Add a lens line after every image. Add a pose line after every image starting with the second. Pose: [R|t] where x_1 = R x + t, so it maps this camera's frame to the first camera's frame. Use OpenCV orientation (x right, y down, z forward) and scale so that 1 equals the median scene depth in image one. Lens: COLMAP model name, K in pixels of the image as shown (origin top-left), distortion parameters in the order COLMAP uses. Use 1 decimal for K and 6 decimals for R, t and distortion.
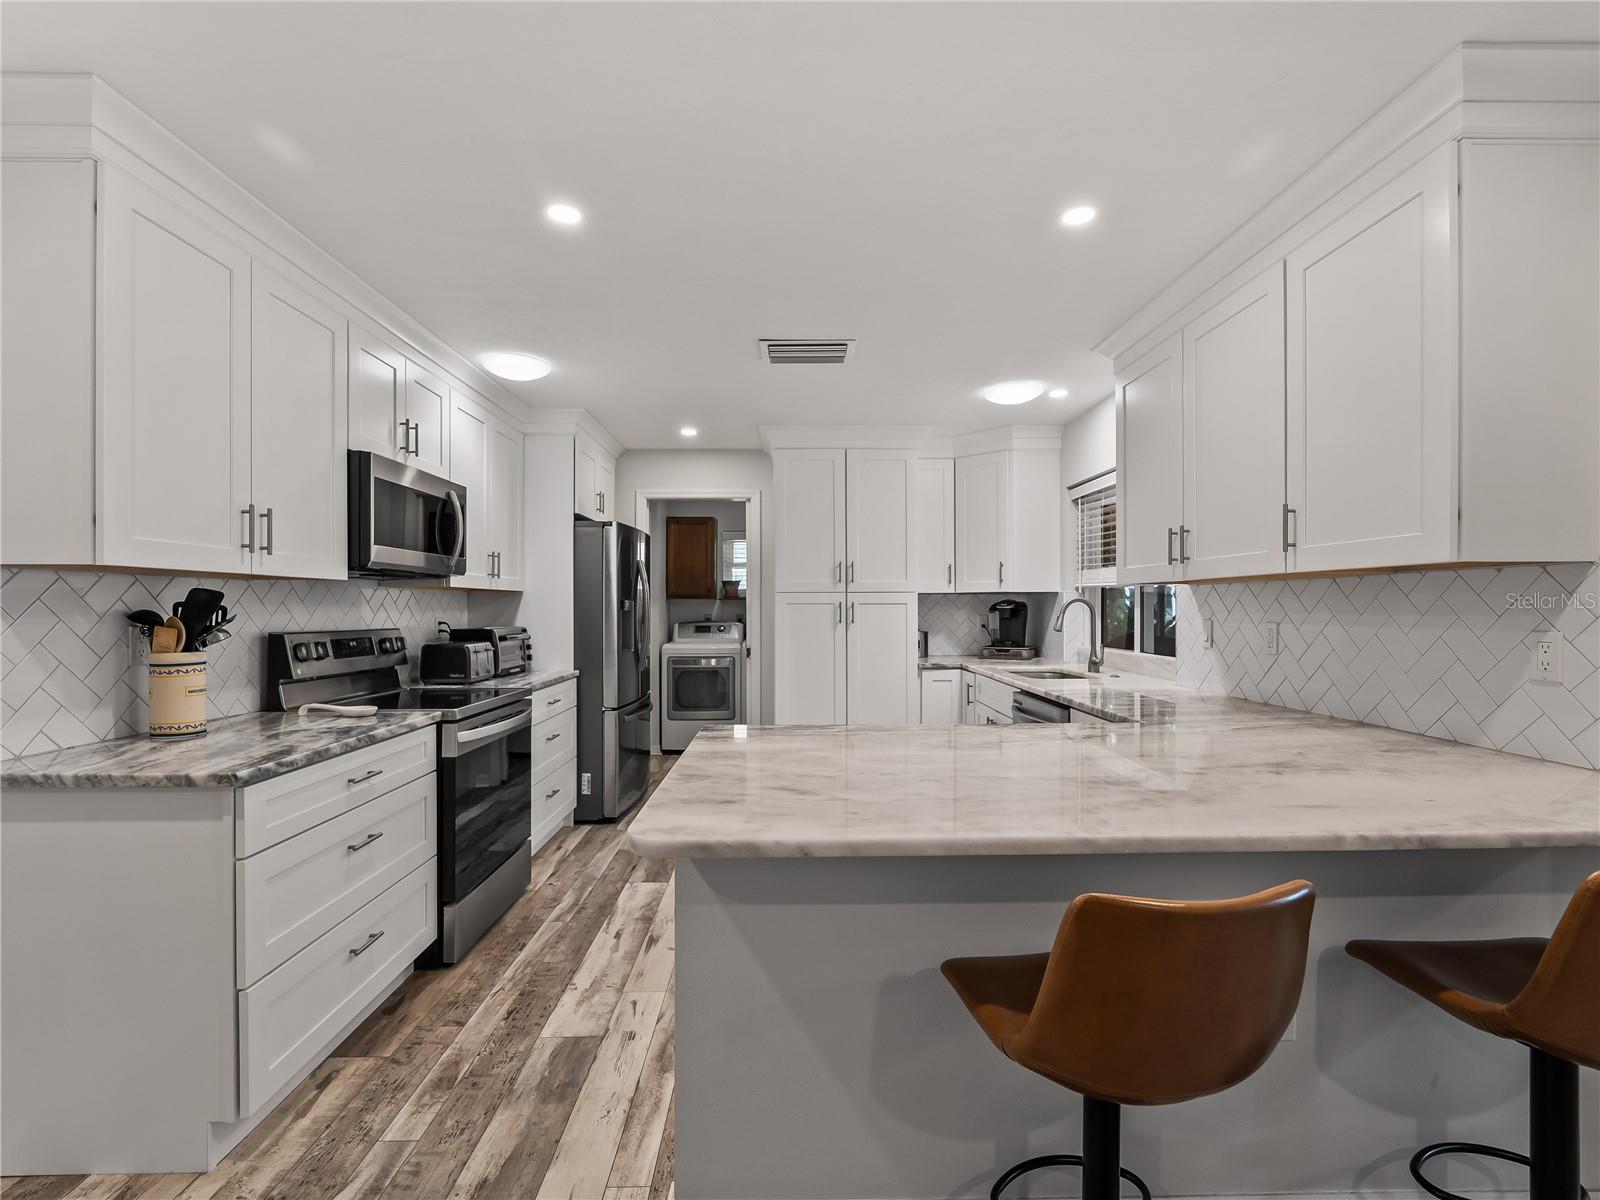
lens RADIAL K [[729.2, 0, 803.6], [0, 729.2, 608.9], [0, 0, 1]] dist [-0.000814, -0.000321]
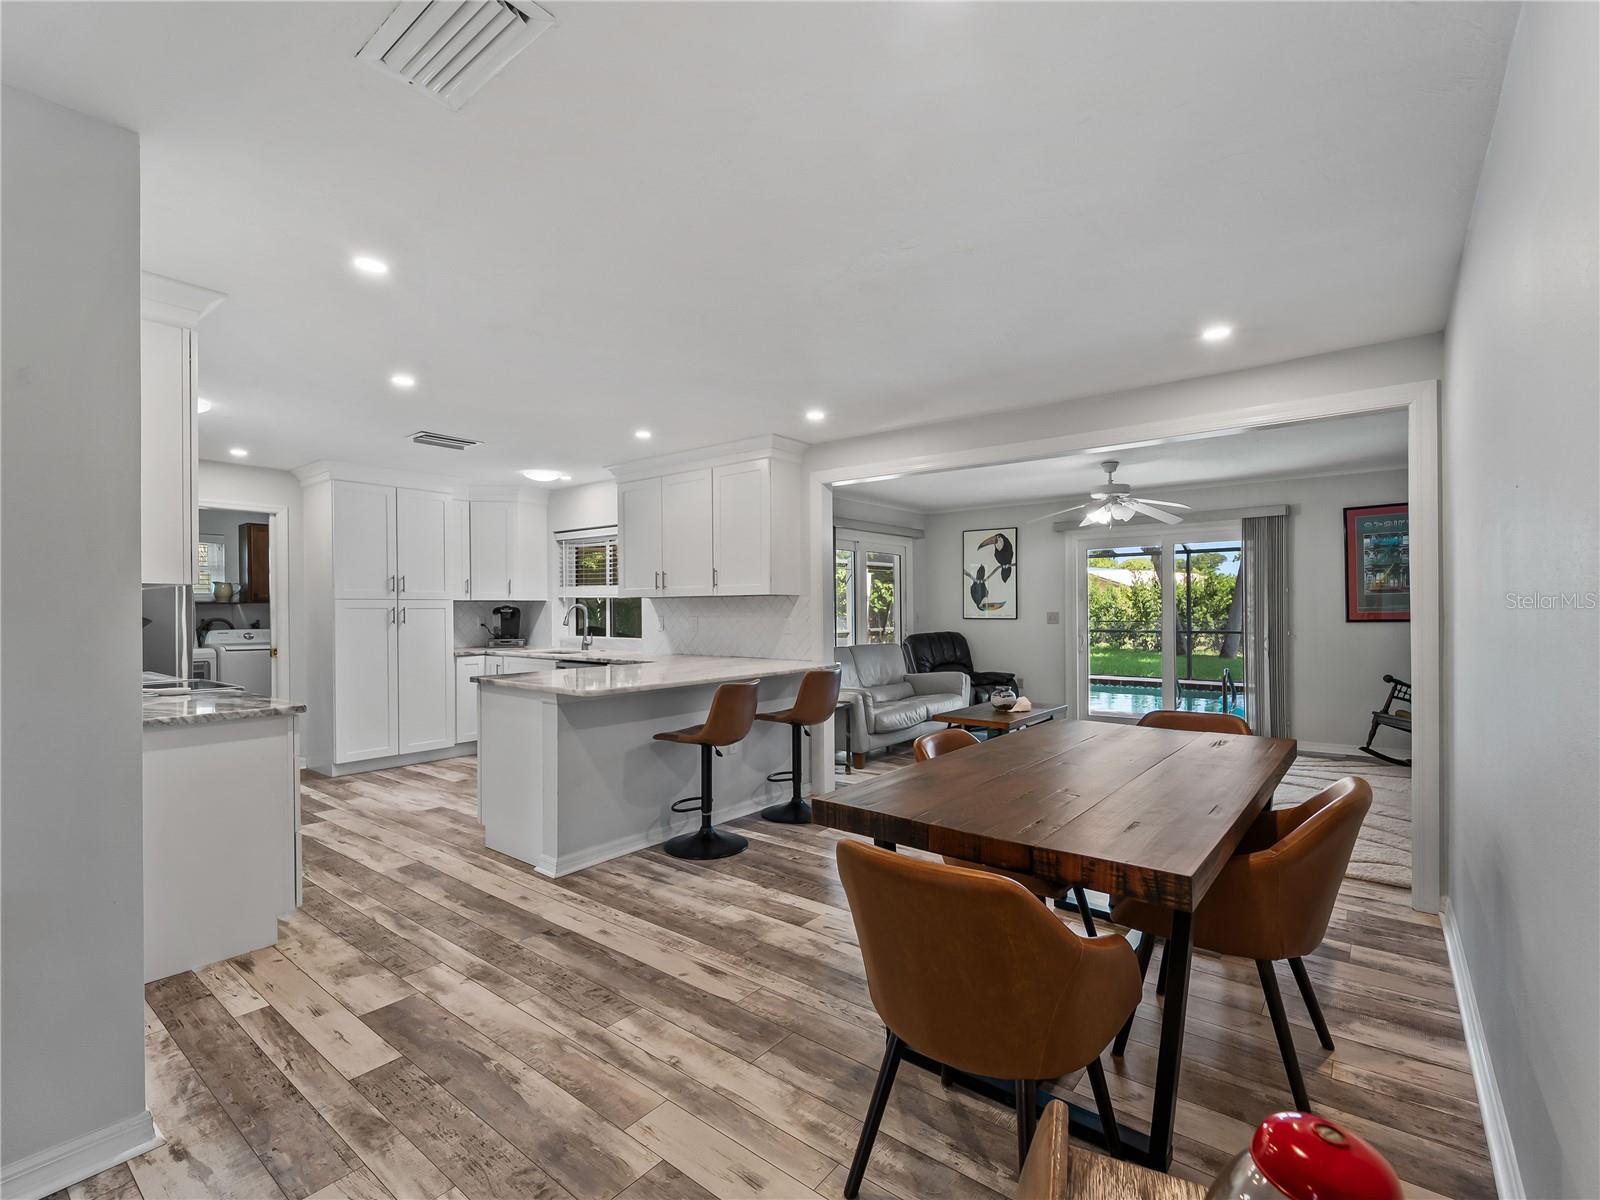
lens RADIAL K [[729.2, 0, 803.6], [0, 729.2, 608.9], [0, 0, 1]] dist [-0.000814, -0.000321]
pose [[0.636969, -0.001807, 0.770887, -0.853191], [0.006115, 0.999978, -0.002710, 0.002404], [-0.770865, 0.006440, 0.636966, -0.658893]]
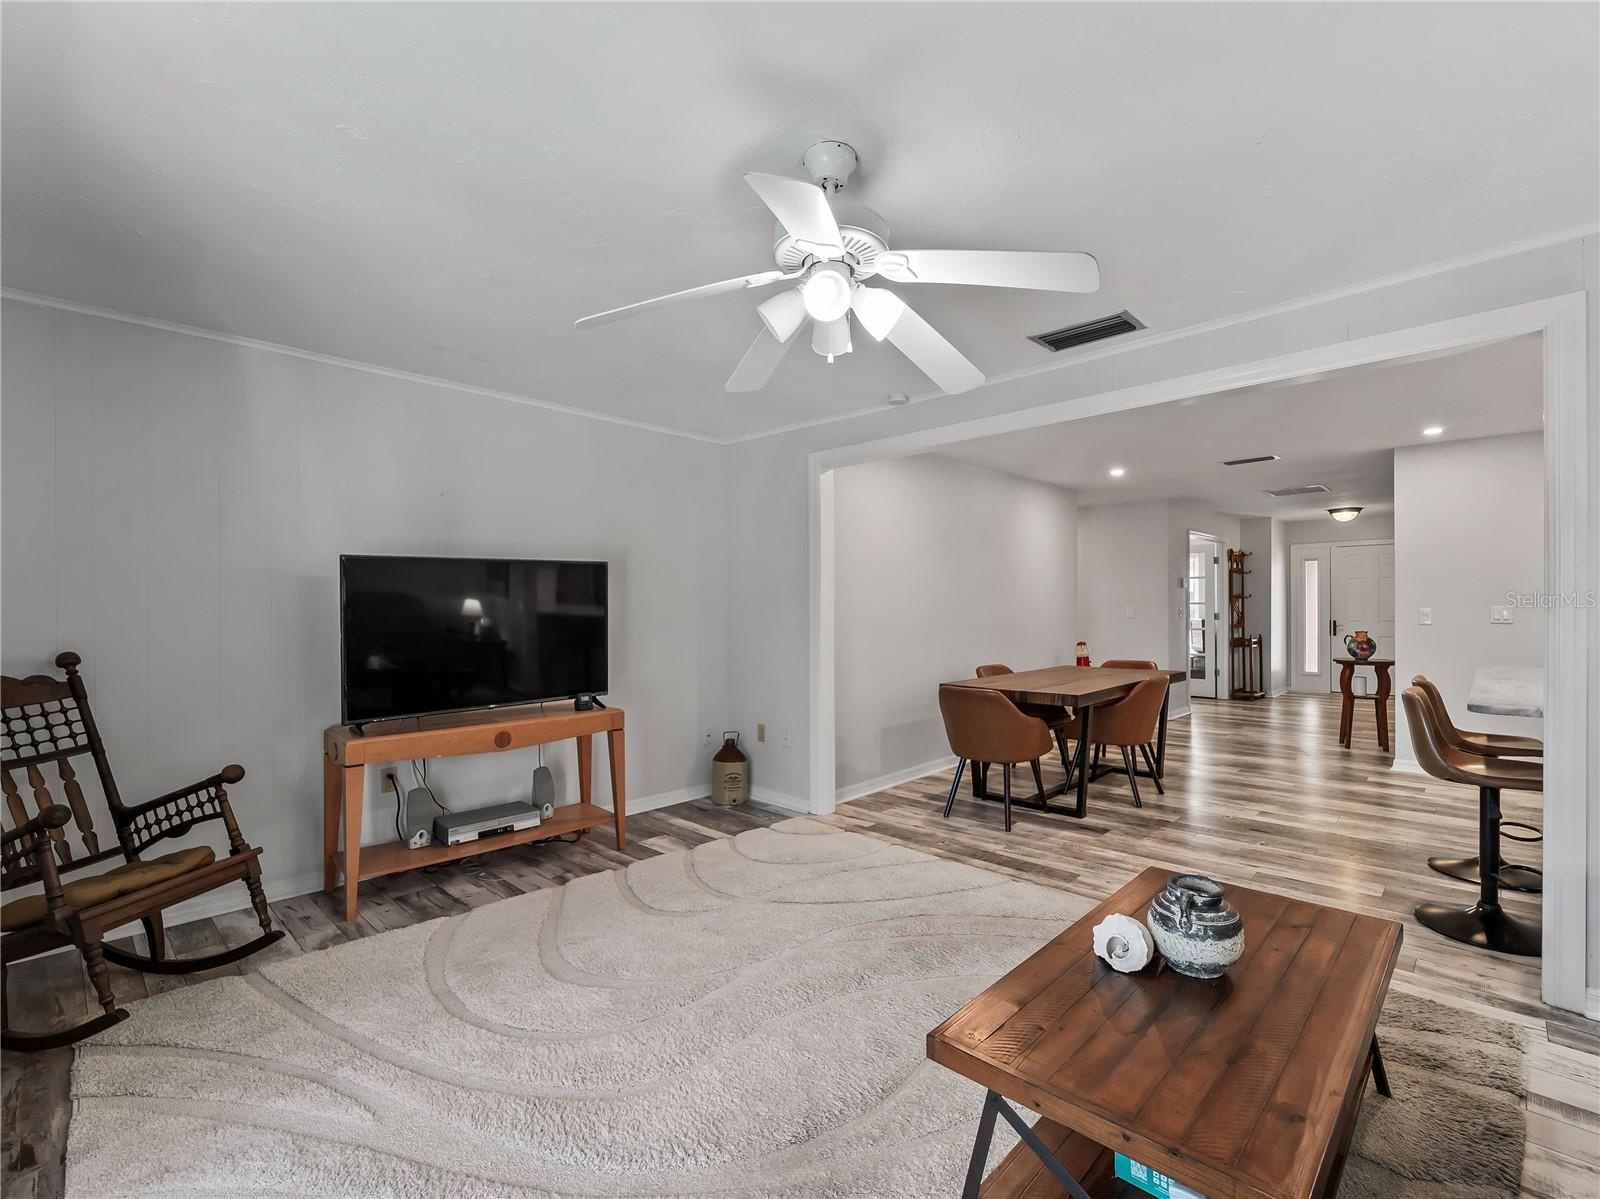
lens RADIAL K [[729.2, 0, 803.6], [0, 729.2, 608.4], [0, 0, 1]] dist [-0.000814, -0.000321]
pose [[-0.705996, 0.010150, -0.708143, 1.986023], [0.009378, 0.999944, 0.004984, -0.002760], [0.708154, -0.003122, -0.706051, 0.521653]]
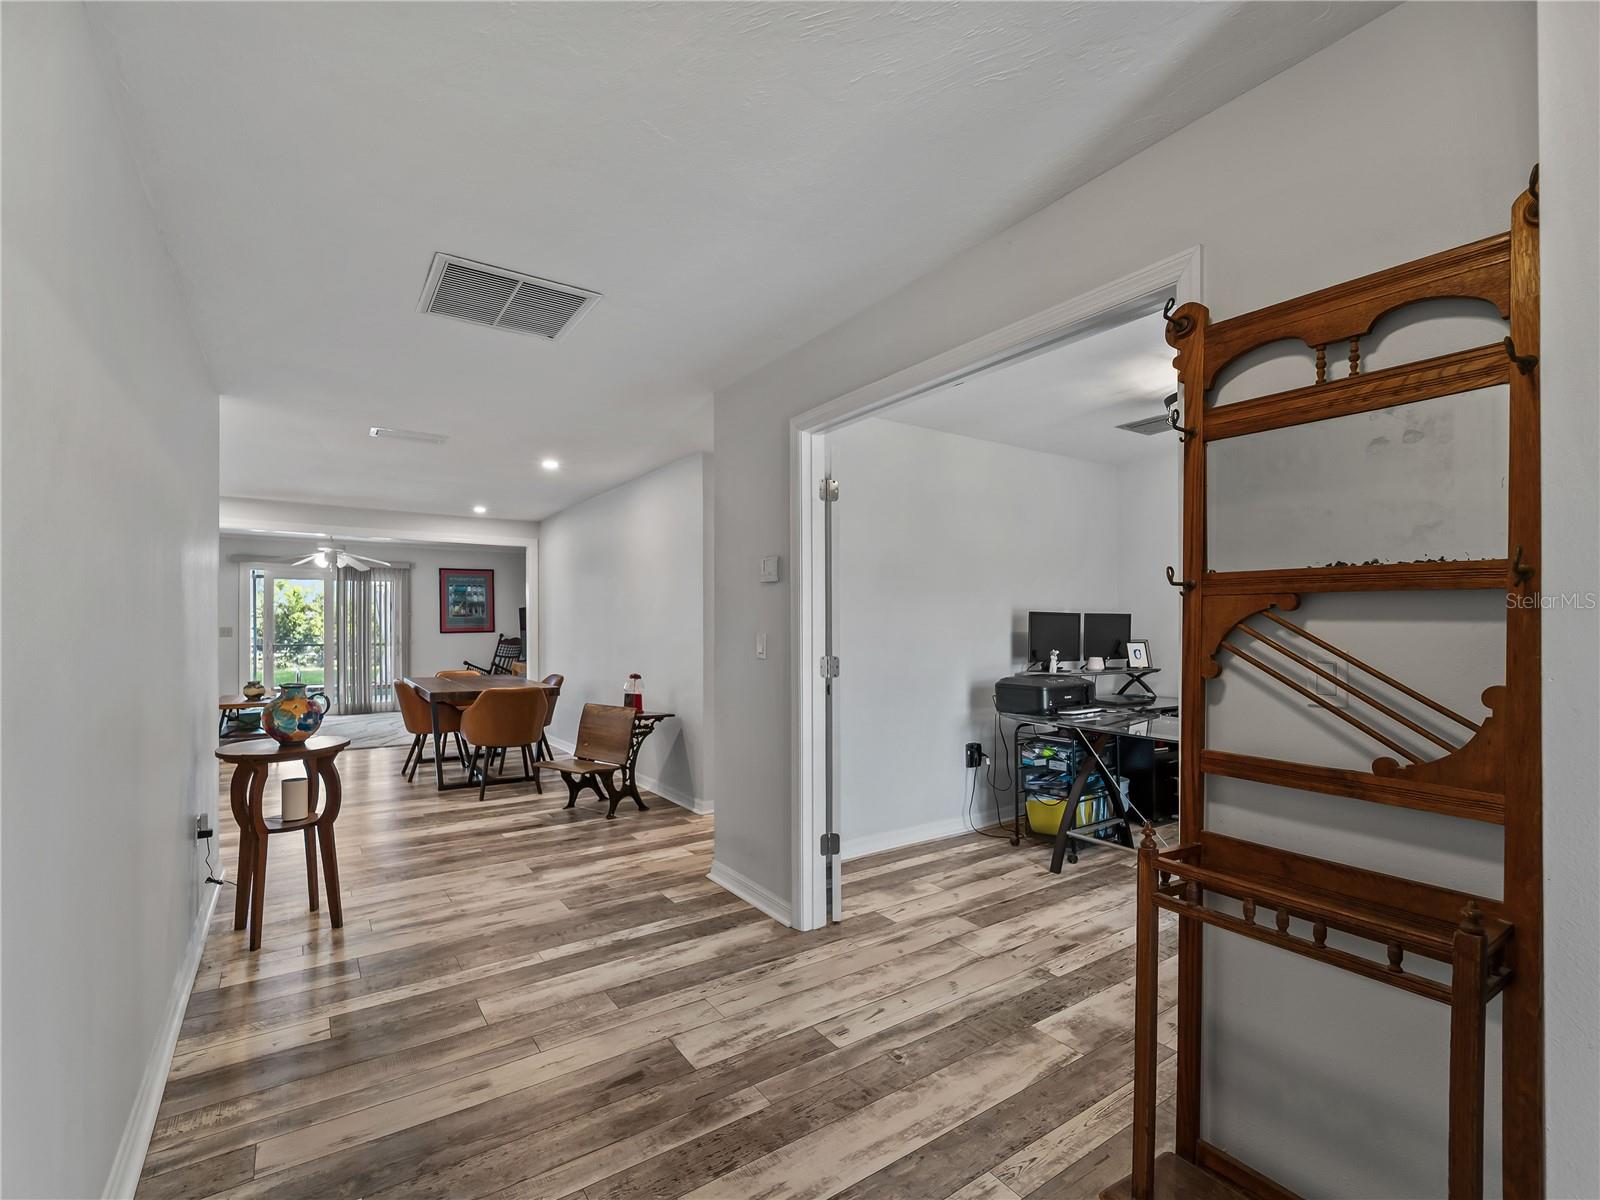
lens RADIAL K [[723.0, 0, 796.9], [0, 723.0, 628.5], [0, 0, 1]] dist [0.001279, 0.000128]
pose [[-0.549282, -0.002480, 0.835634, -2.506050], [0.001518, 0.999991, 0.003965, 0.010393], [-0.835636, 0.003446, -0.549273, 0.069941]]
